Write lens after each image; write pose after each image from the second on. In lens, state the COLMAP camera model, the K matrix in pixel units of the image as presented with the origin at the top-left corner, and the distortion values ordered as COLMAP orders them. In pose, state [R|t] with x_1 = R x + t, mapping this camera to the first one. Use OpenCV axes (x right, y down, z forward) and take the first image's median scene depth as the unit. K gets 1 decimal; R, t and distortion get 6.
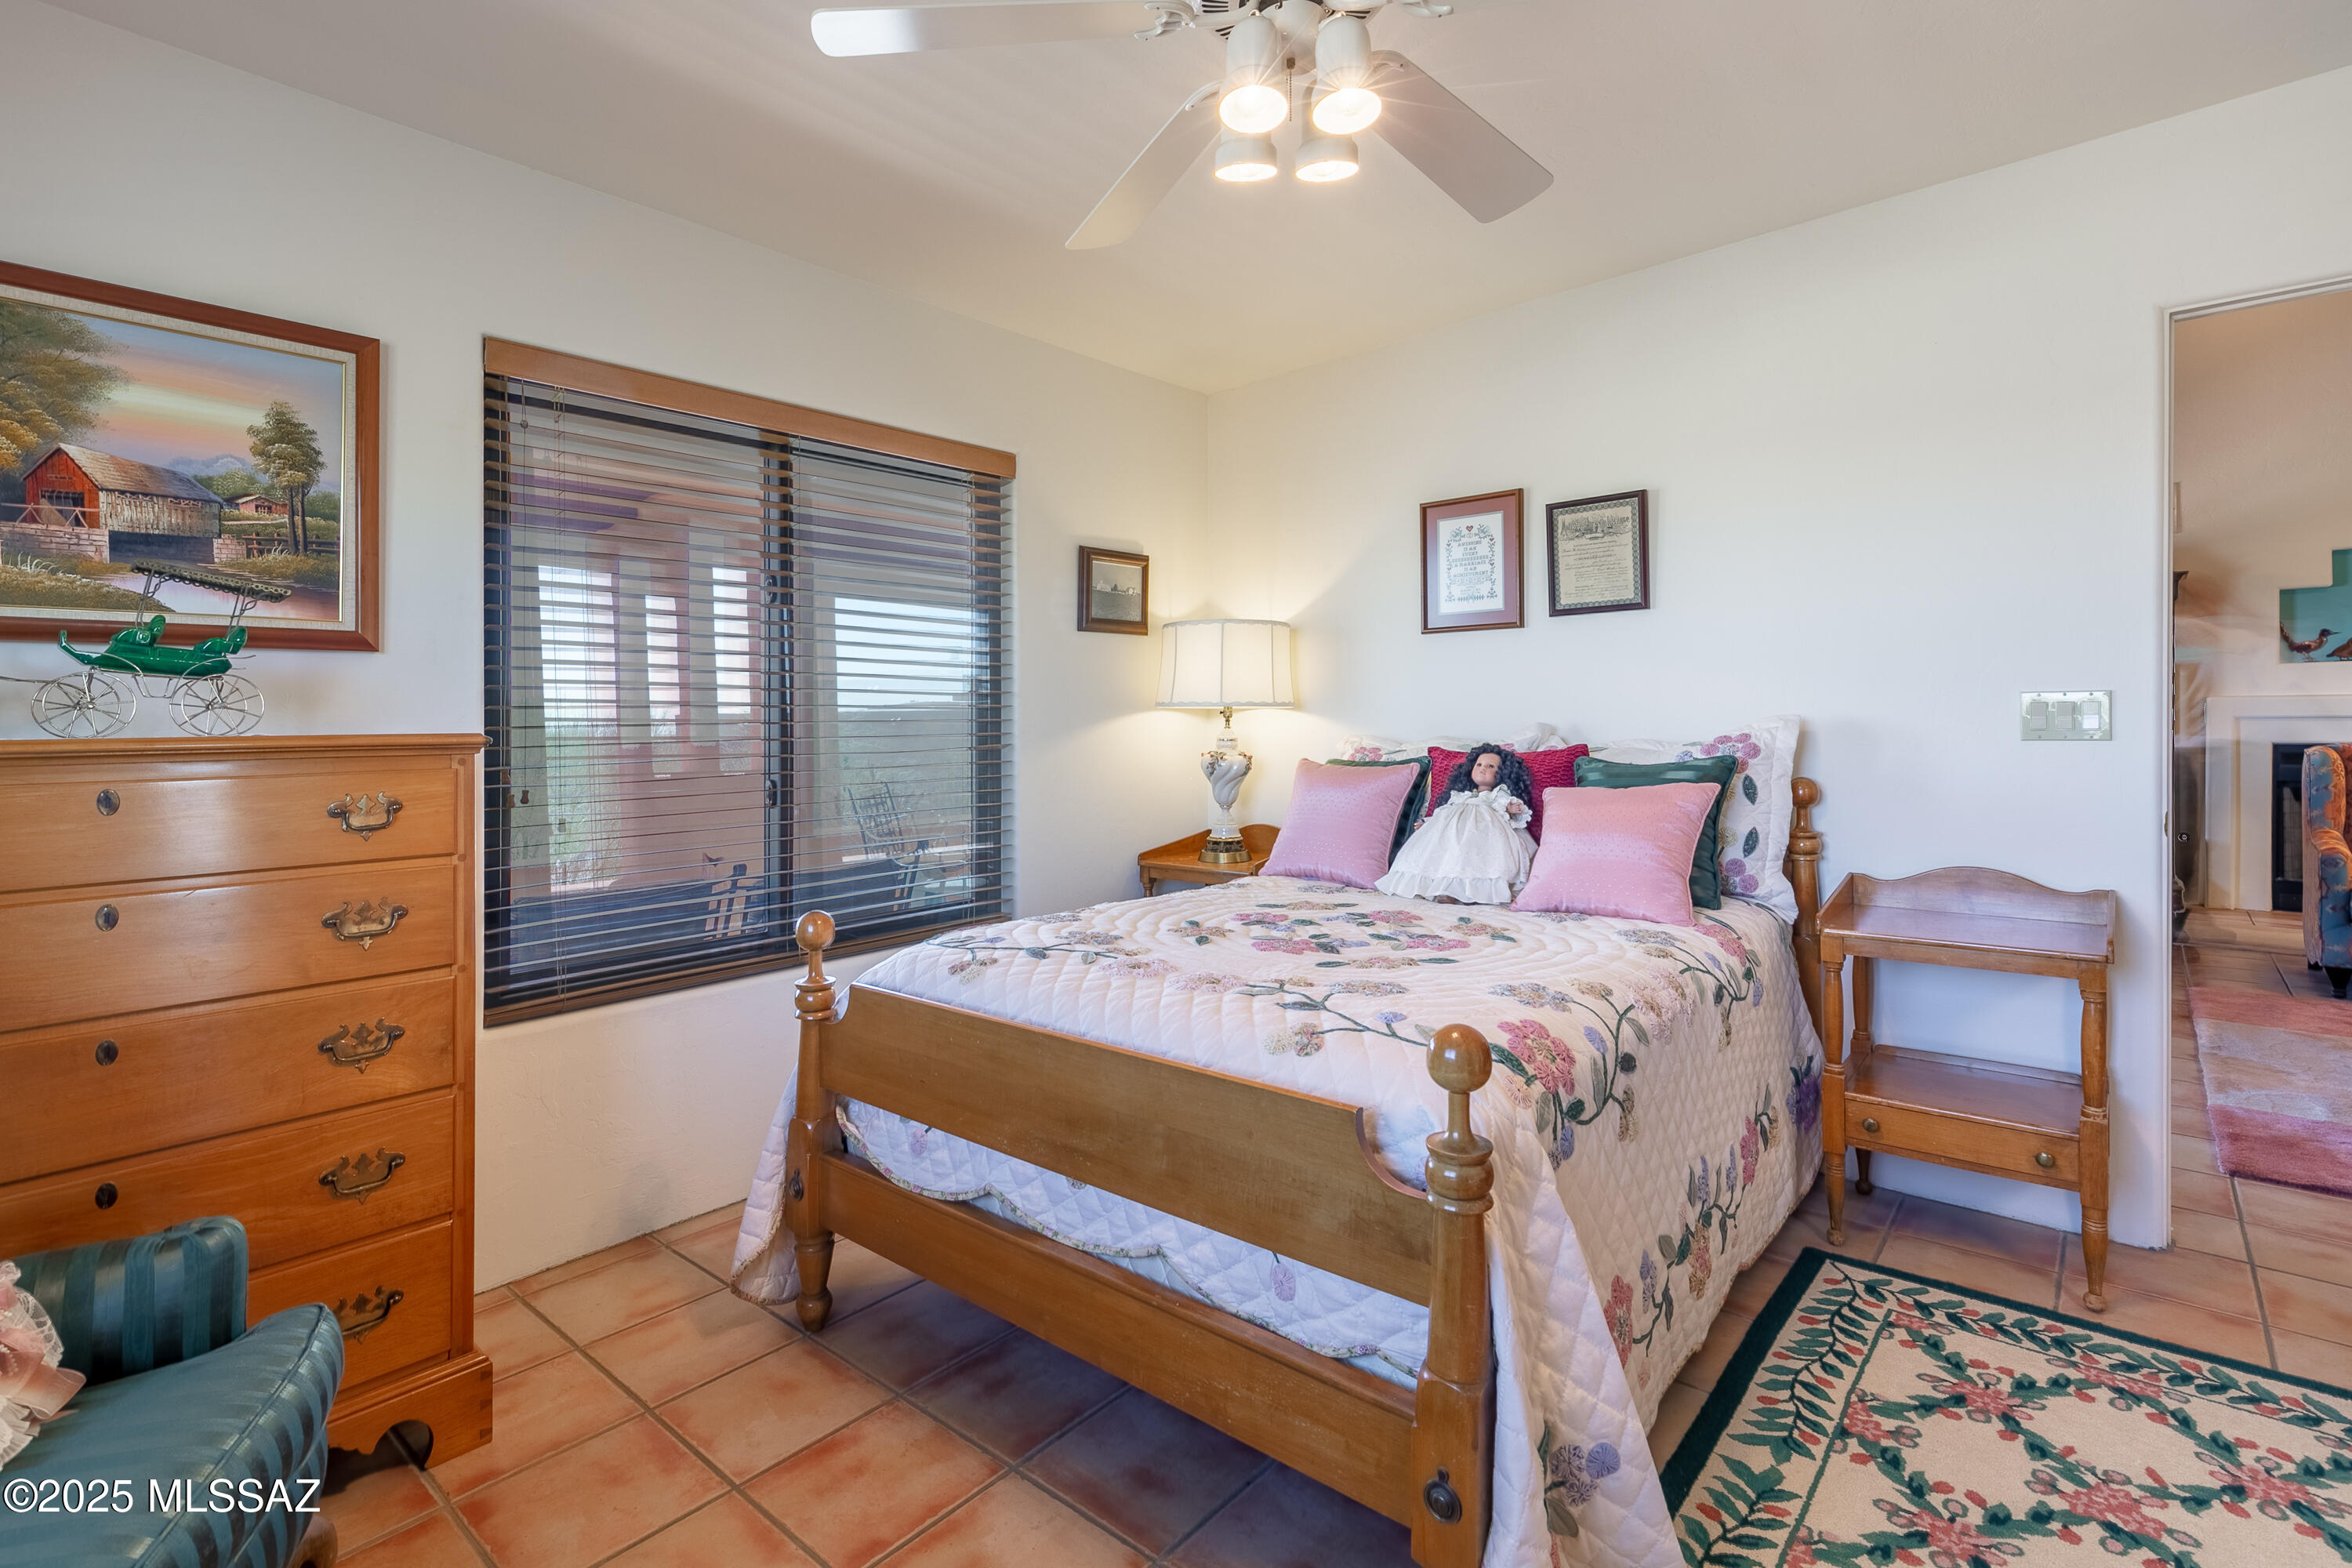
lens RADIAL K [[1124.9, 0, 1149.4], [0, 1124.9, 706.9], [0, 0, 1]] dist [0.004507, 0.000929]
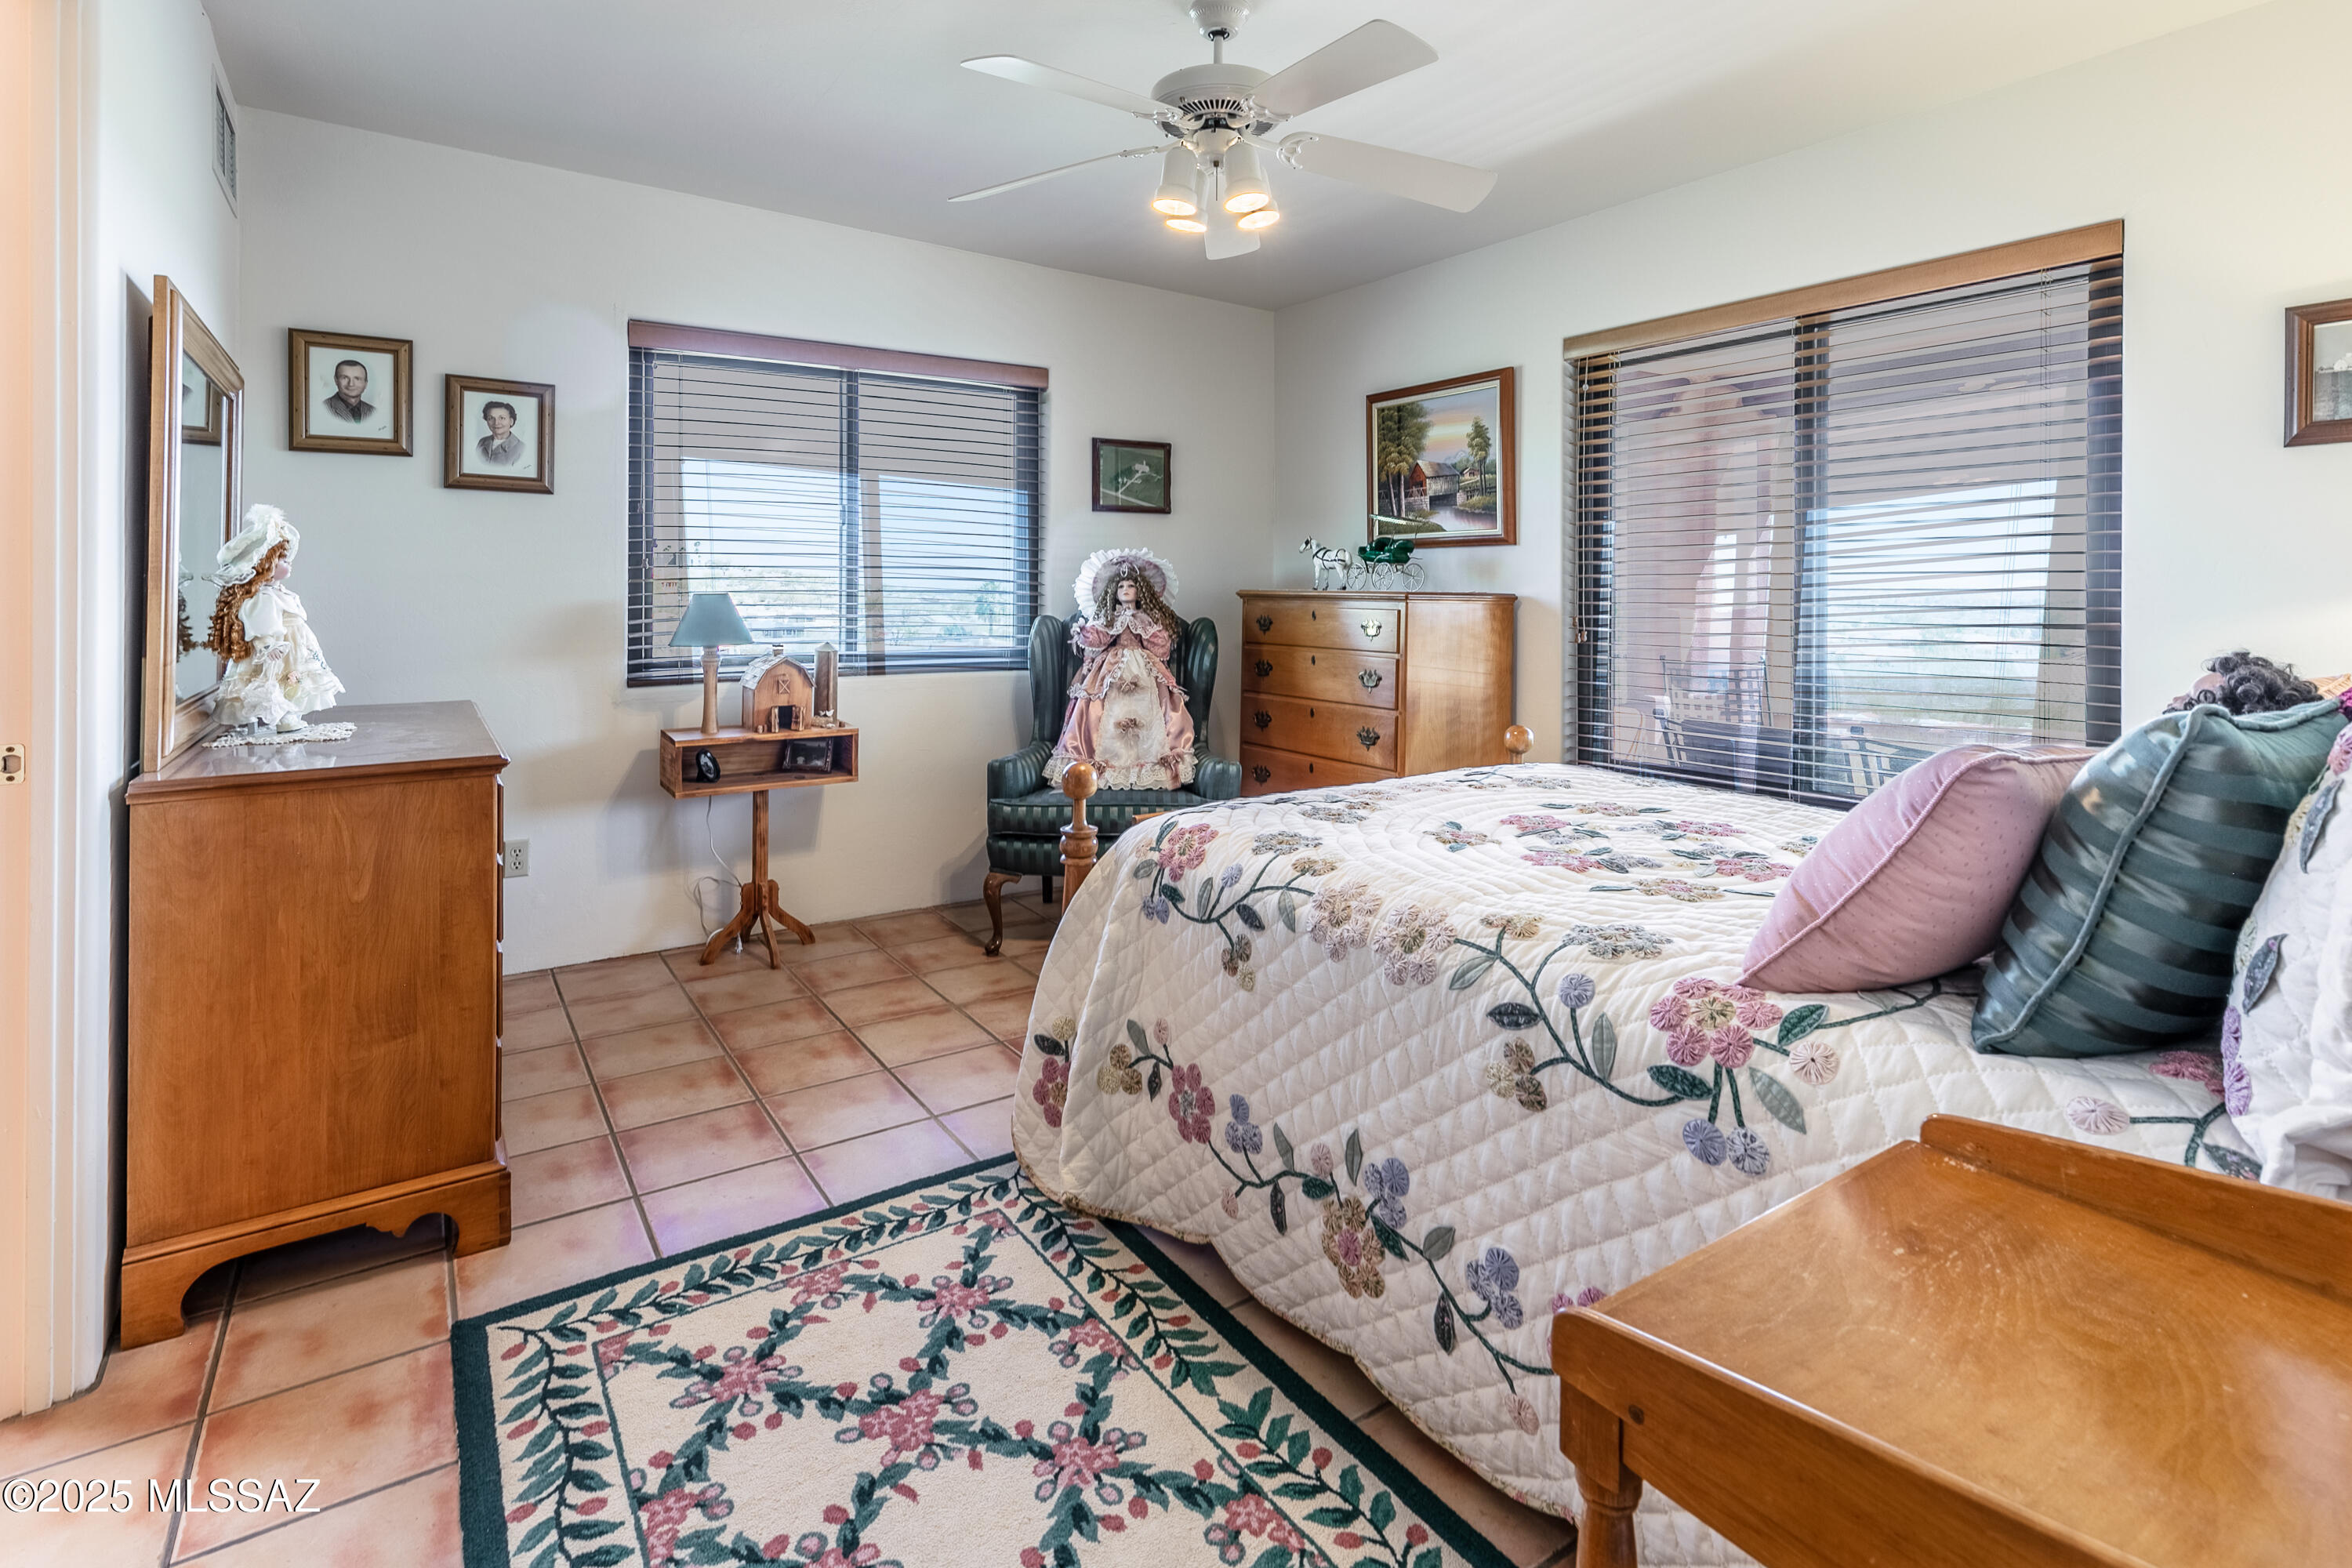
lens RADIAL K [[1170.9, 0, 1181.2], [0, 1170.9, 551.3], [0, 0, 1]] dist [0.027483, -0.000293]
pose [[-0.259986, -0.019955, -0.965406, 1.405342], [0.008009, 0.999708, -0.022820, -0.002038], [0.965579, -0.013665, -0.259750, 1.141123]]
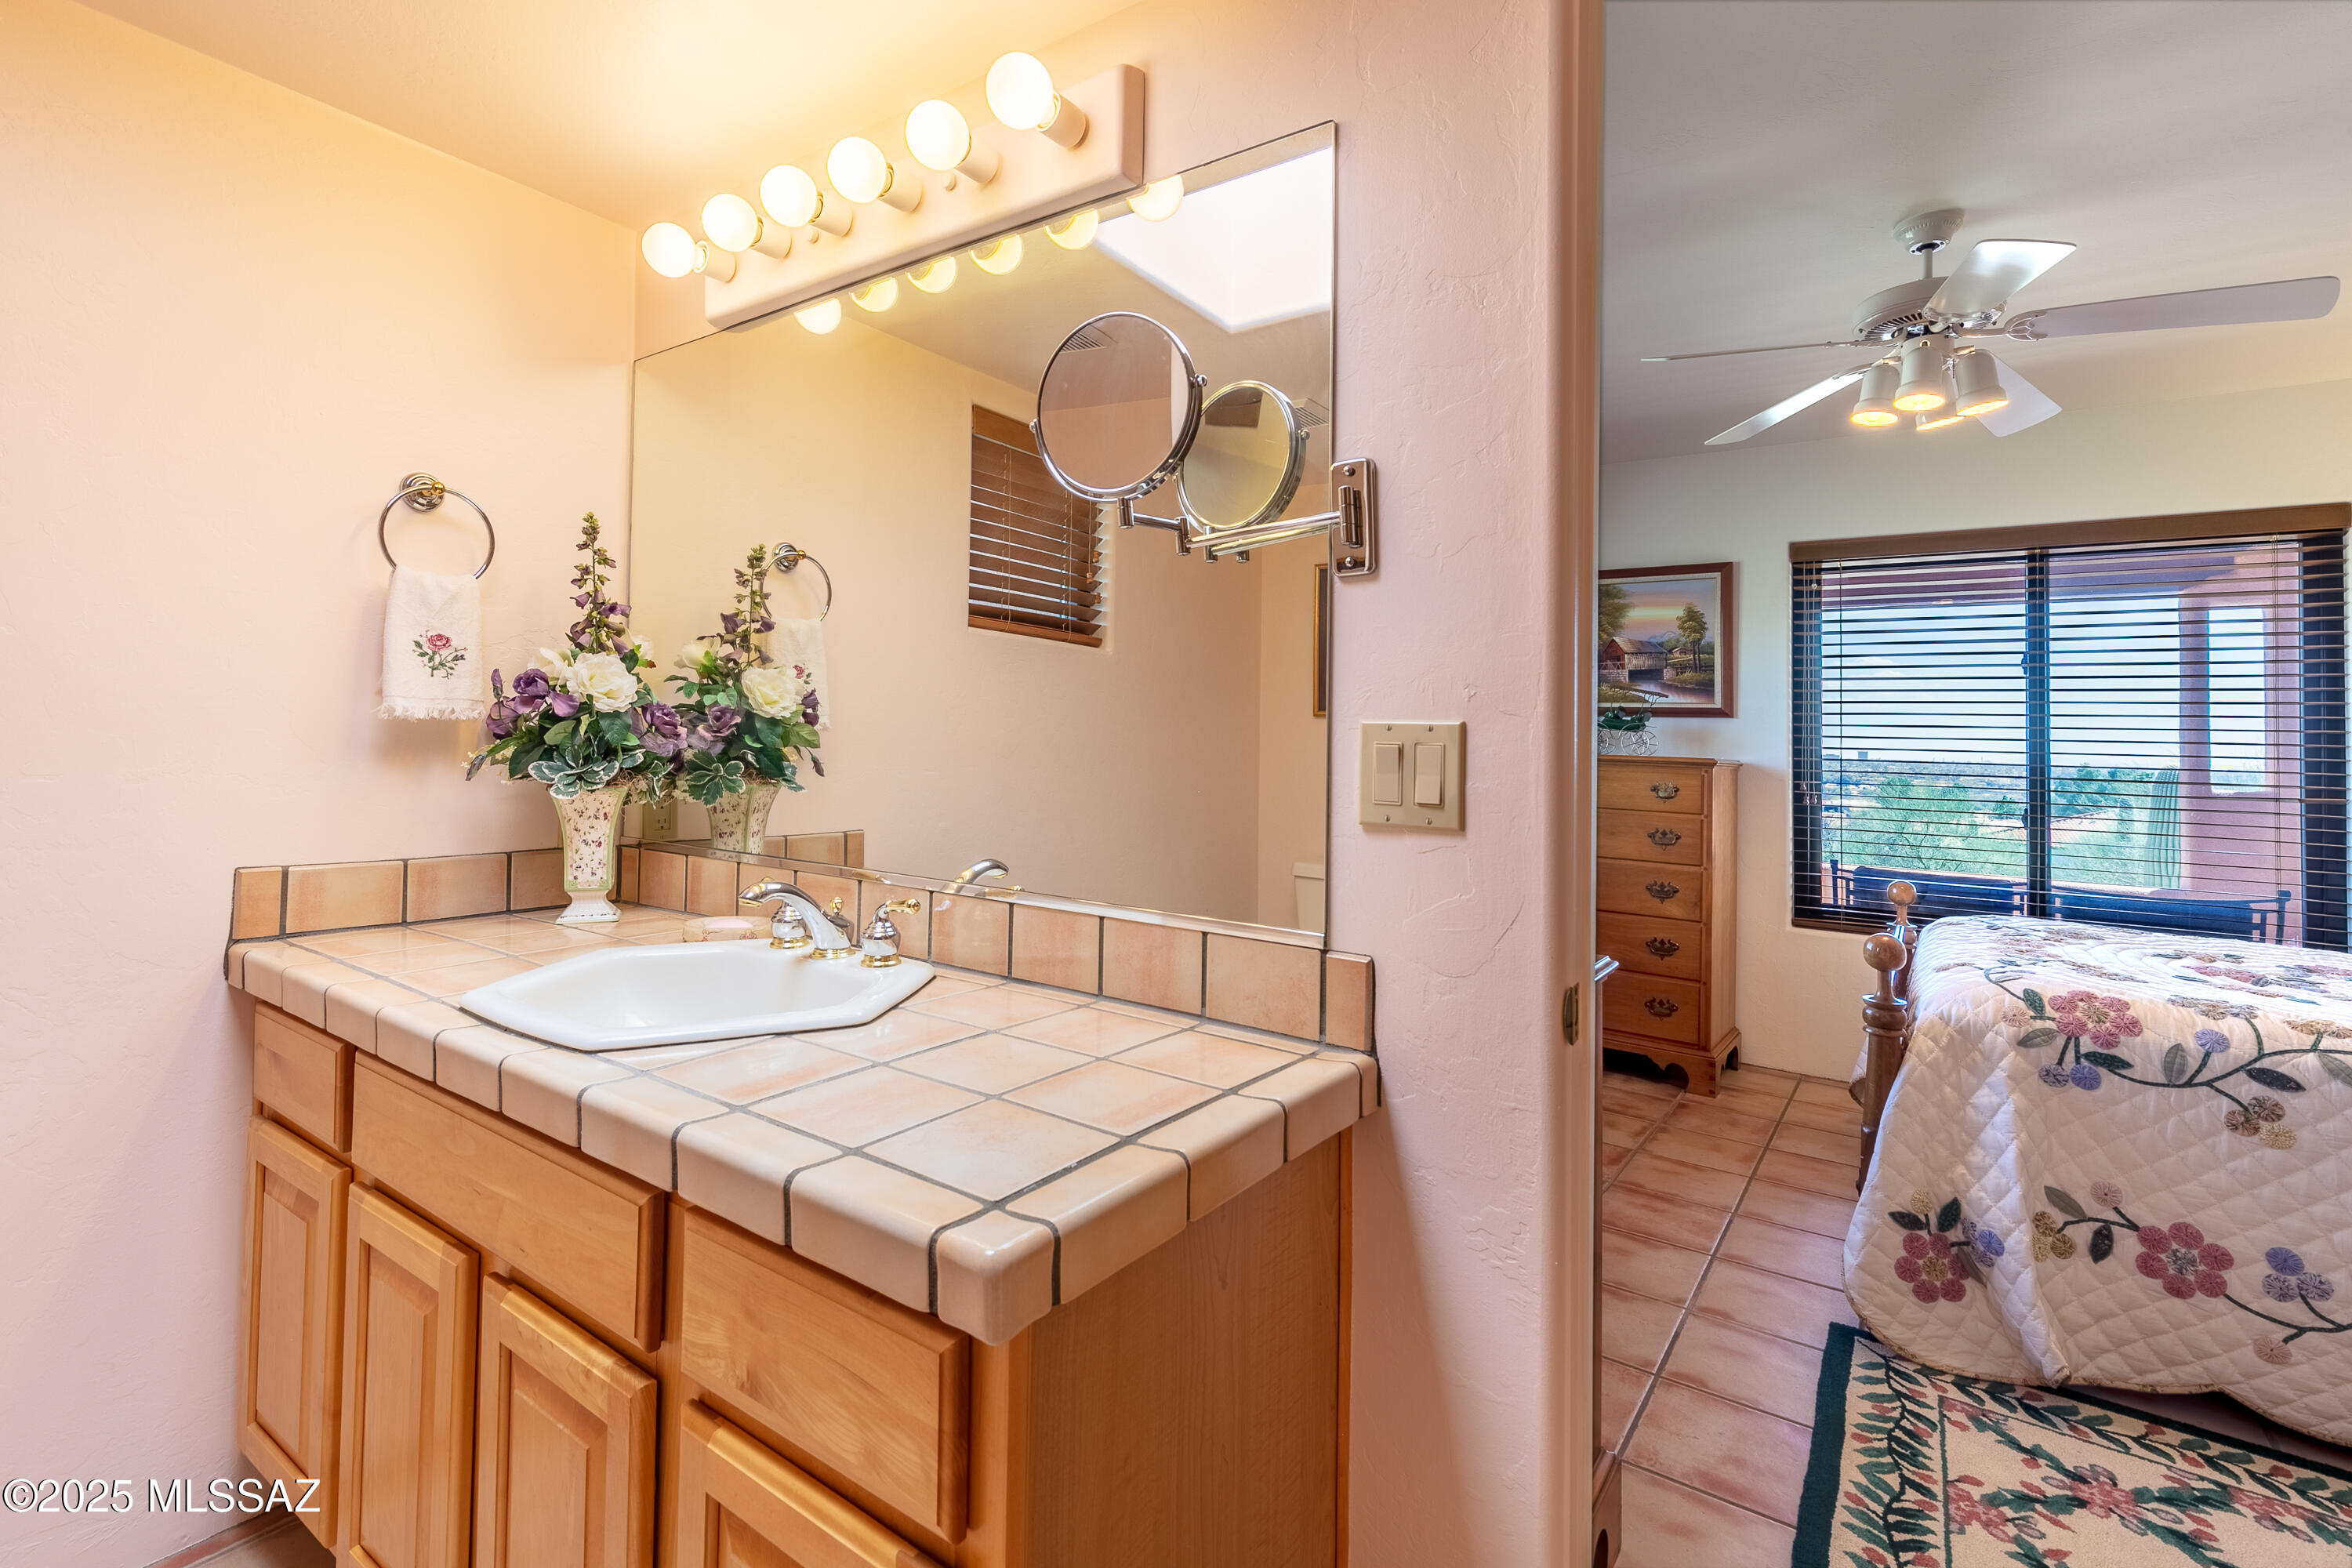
lens RADIAL K [[1084.0, 0, 1179.3], [0, 1084.0, 676.6], [0, 0, 1]] dist [0.002814, 0.000294]
pose [[0.108940, -0.043350, -0.993103, 1.311173], [-0.020481, 0.998739, -0.045842, -0.014920], [0.993837, 0.025333, 0.107915, -0.214756]]
